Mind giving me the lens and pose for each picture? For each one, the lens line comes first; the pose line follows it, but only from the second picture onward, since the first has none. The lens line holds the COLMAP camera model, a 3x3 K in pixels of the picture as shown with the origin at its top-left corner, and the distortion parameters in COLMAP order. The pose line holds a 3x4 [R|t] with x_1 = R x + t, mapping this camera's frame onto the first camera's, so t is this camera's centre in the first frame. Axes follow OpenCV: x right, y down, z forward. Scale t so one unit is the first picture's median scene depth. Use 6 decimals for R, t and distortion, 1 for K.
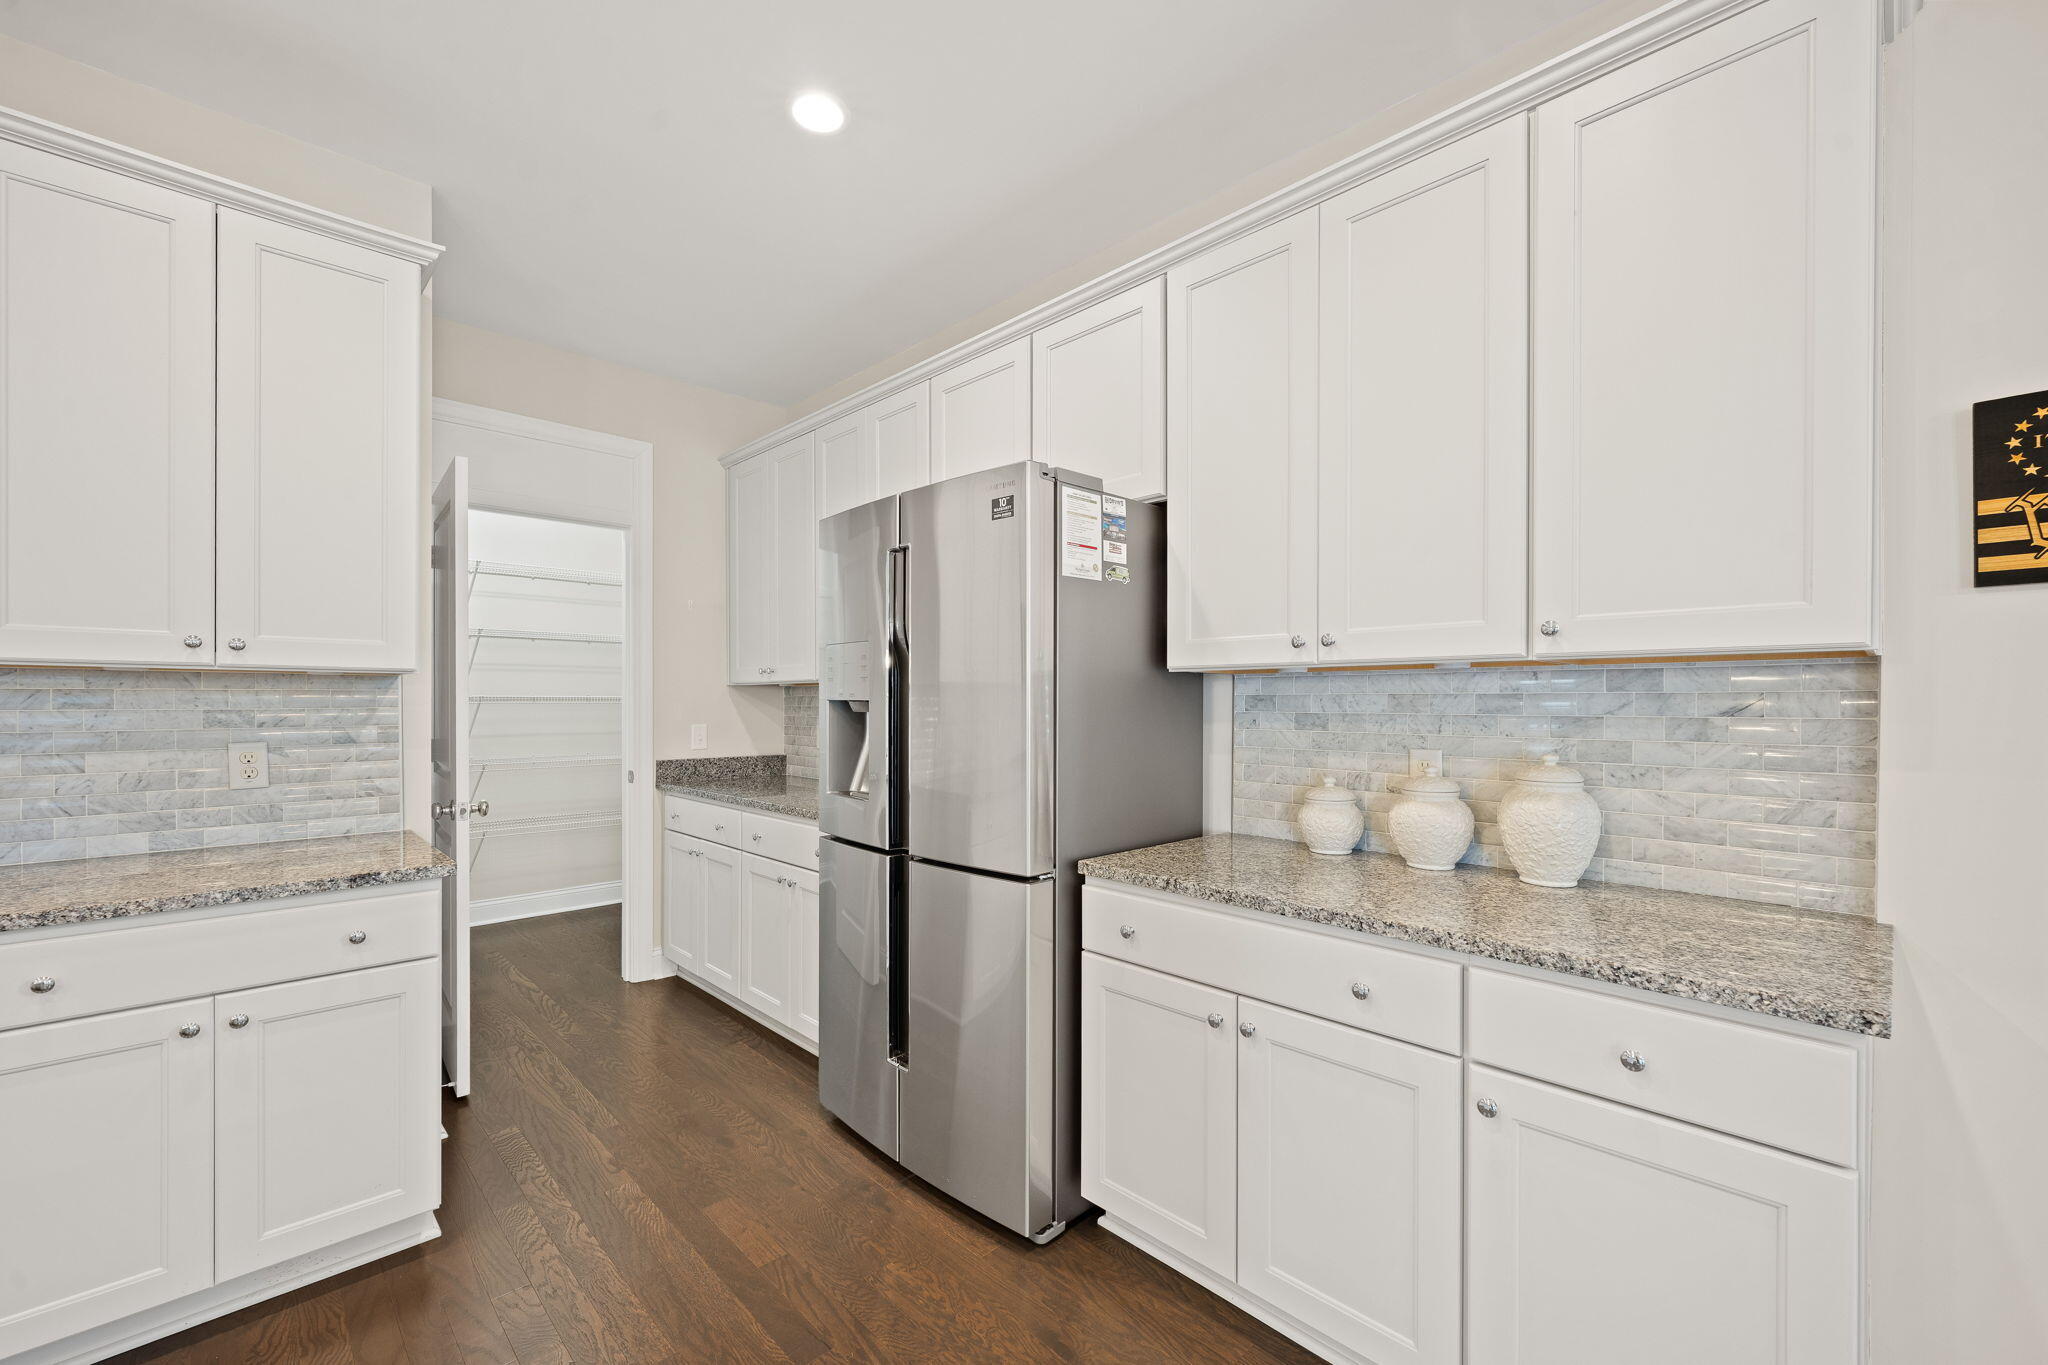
lens RADIAL K [[839.5, 0, 1015.0], [0, 839.5, 703.5], [0, 0, 1]] dist [0.004688, -0.001588]
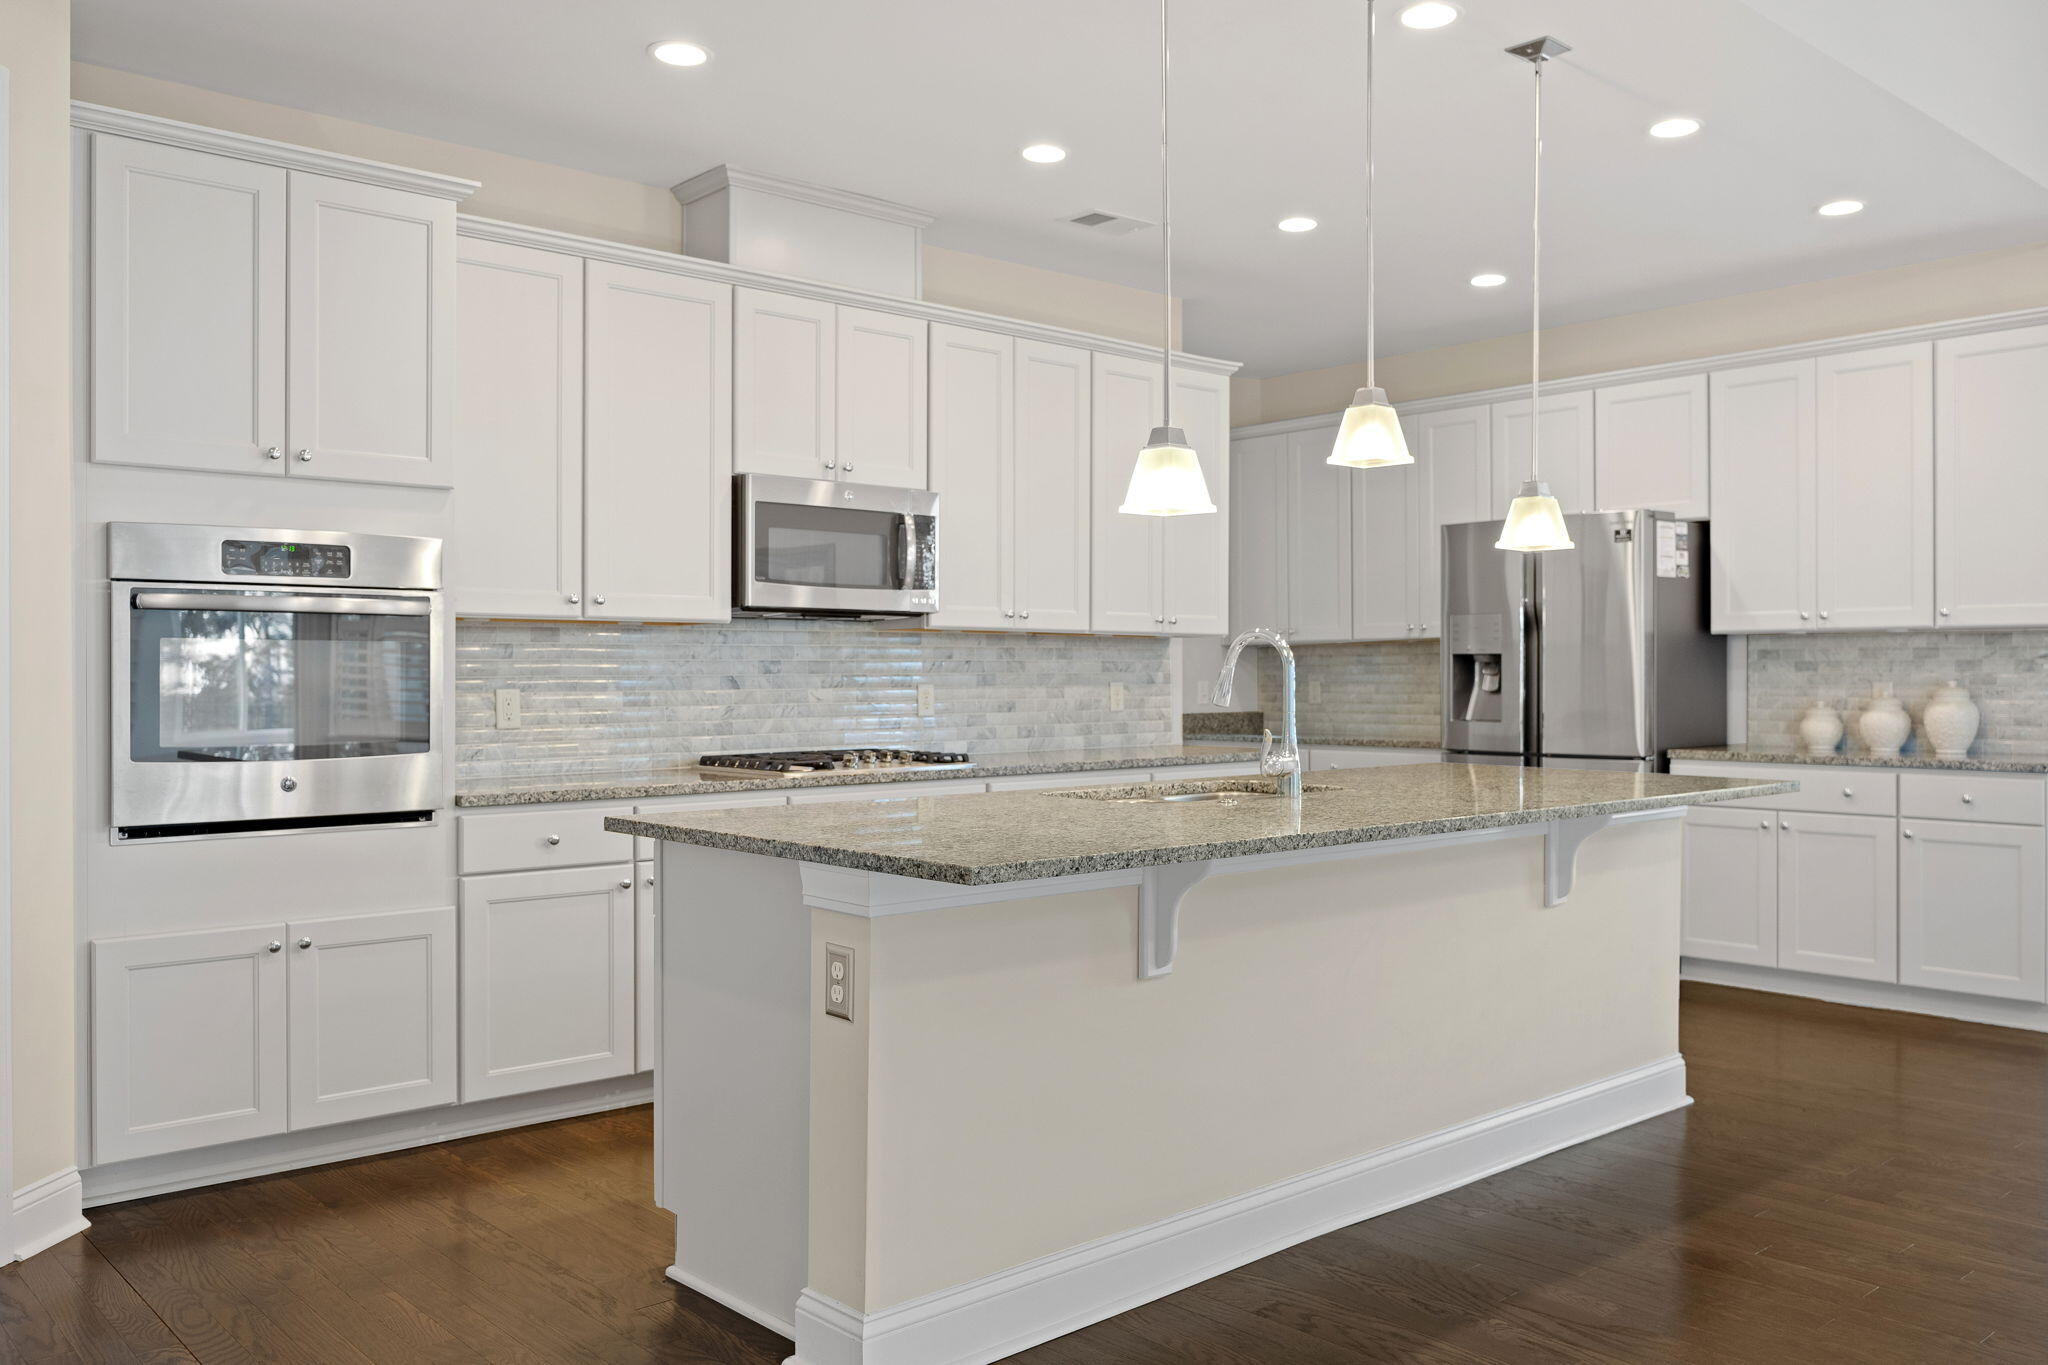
lens RADIAL K [[1642.0, 0, 1050.2], [0, 1642.0, 679.3], [0, 0, 1]] dist [-0.010042, 0.005574]
pose [[0.999613, -0.003229, -0.027624, -1.008793], [0.003196, 0.999994, -0.001231, 0.047761], [0.027628, 0.001142, 0.999618, -2.161937]]
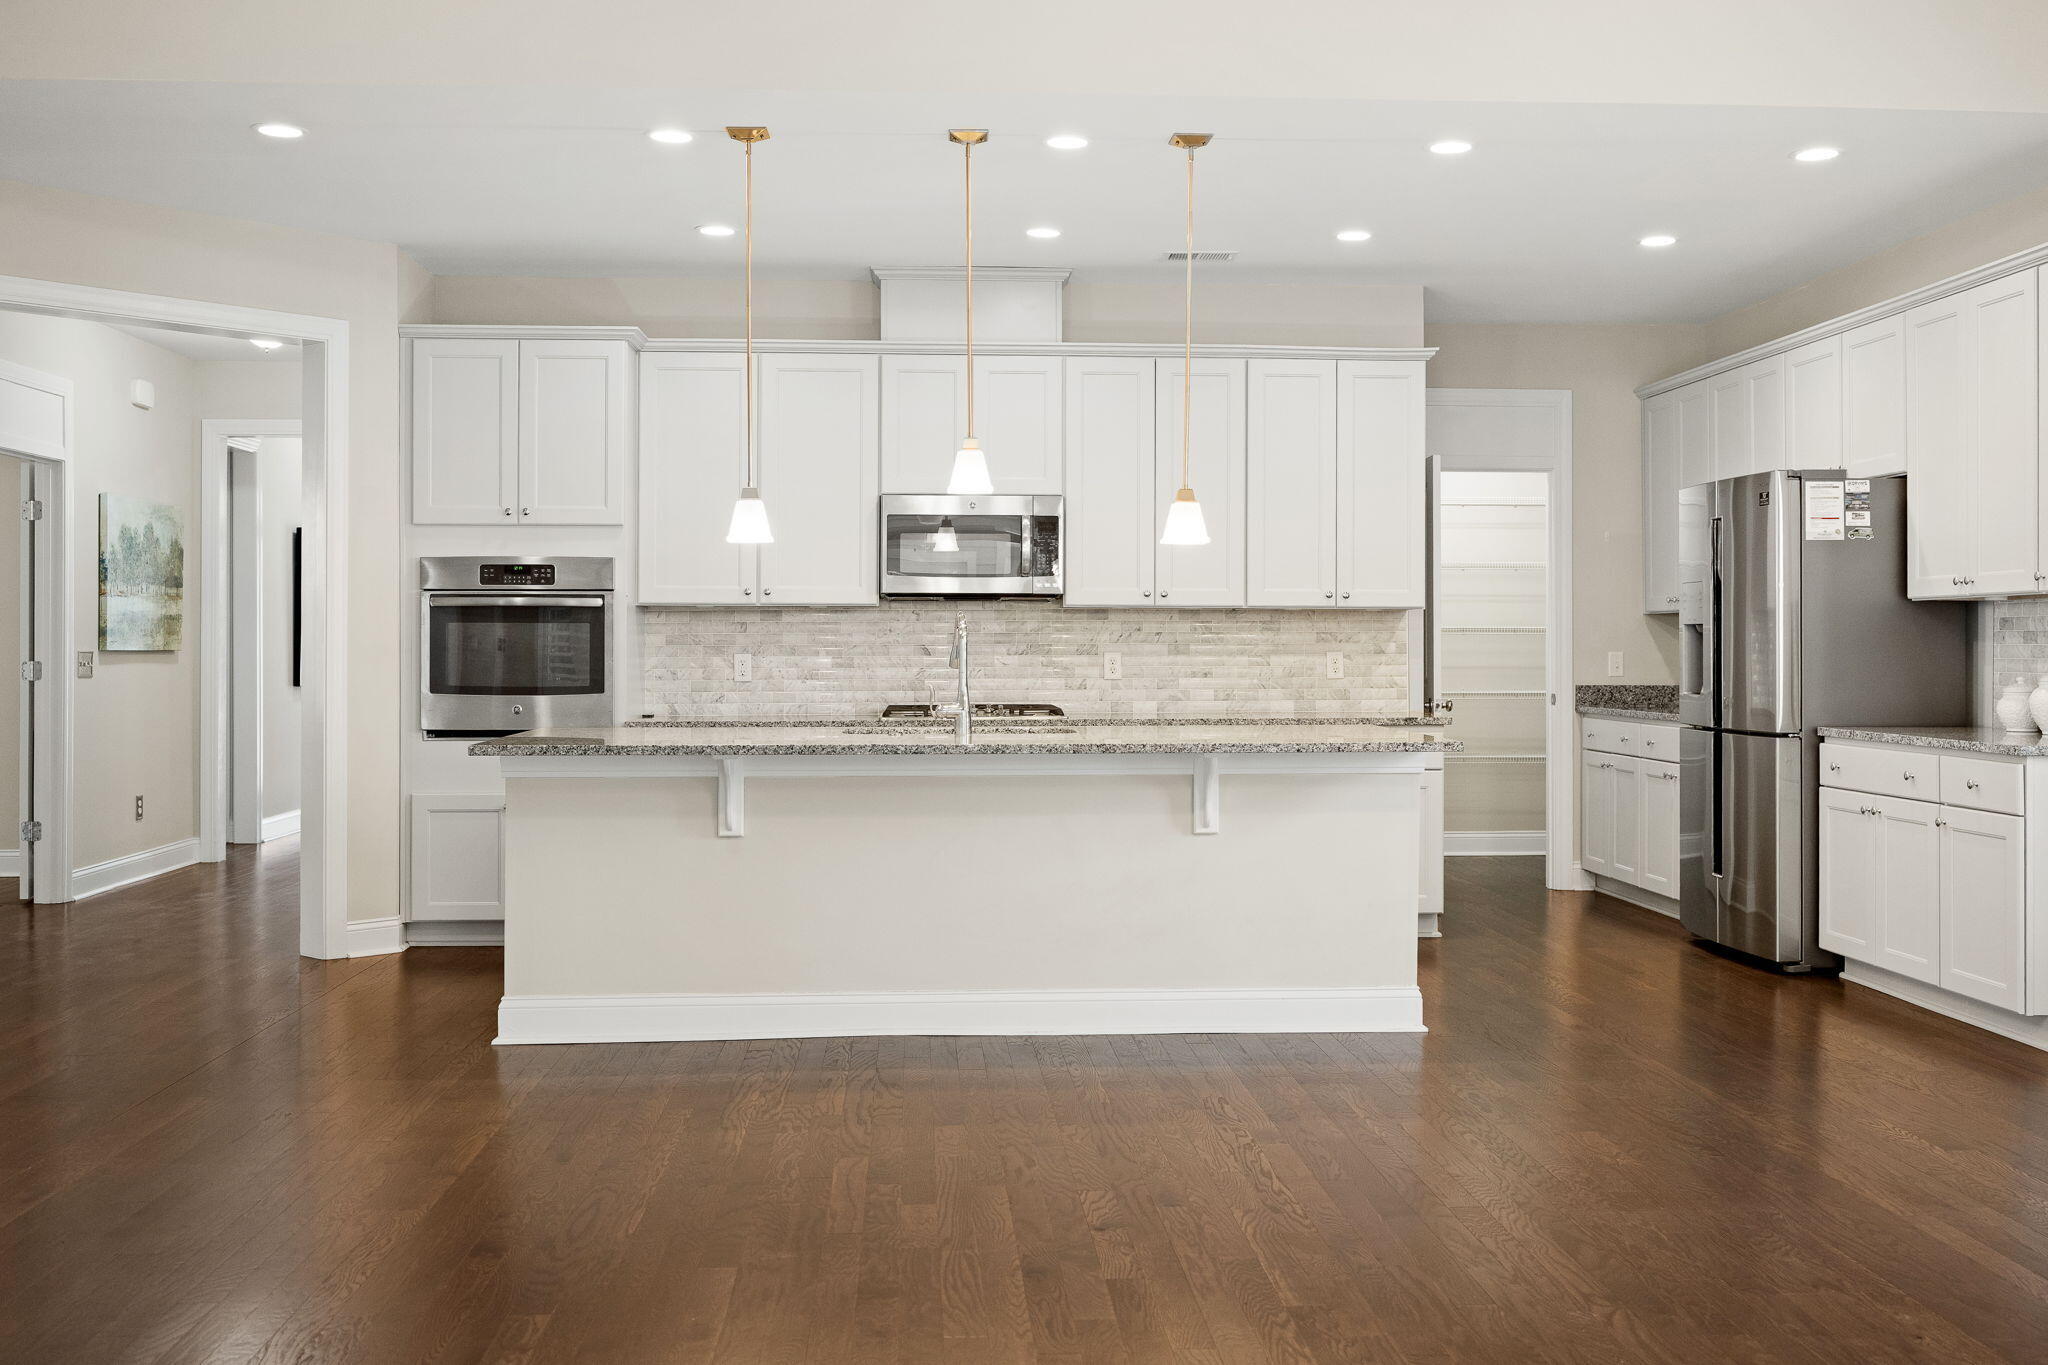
lens RADIAL K [[2002.9, 0, 1054.1], [0, 2002.9, 634.6], [0, 0, 1]] dist [-0.006394, 0.000000]
pose [[0.772013, -0.005061, -0.635587, 1.275013], [-0.001420, 0.999952, -0.009688, 0.054941], [0.635606, 0.008382, 0.771968, -2.600050]]
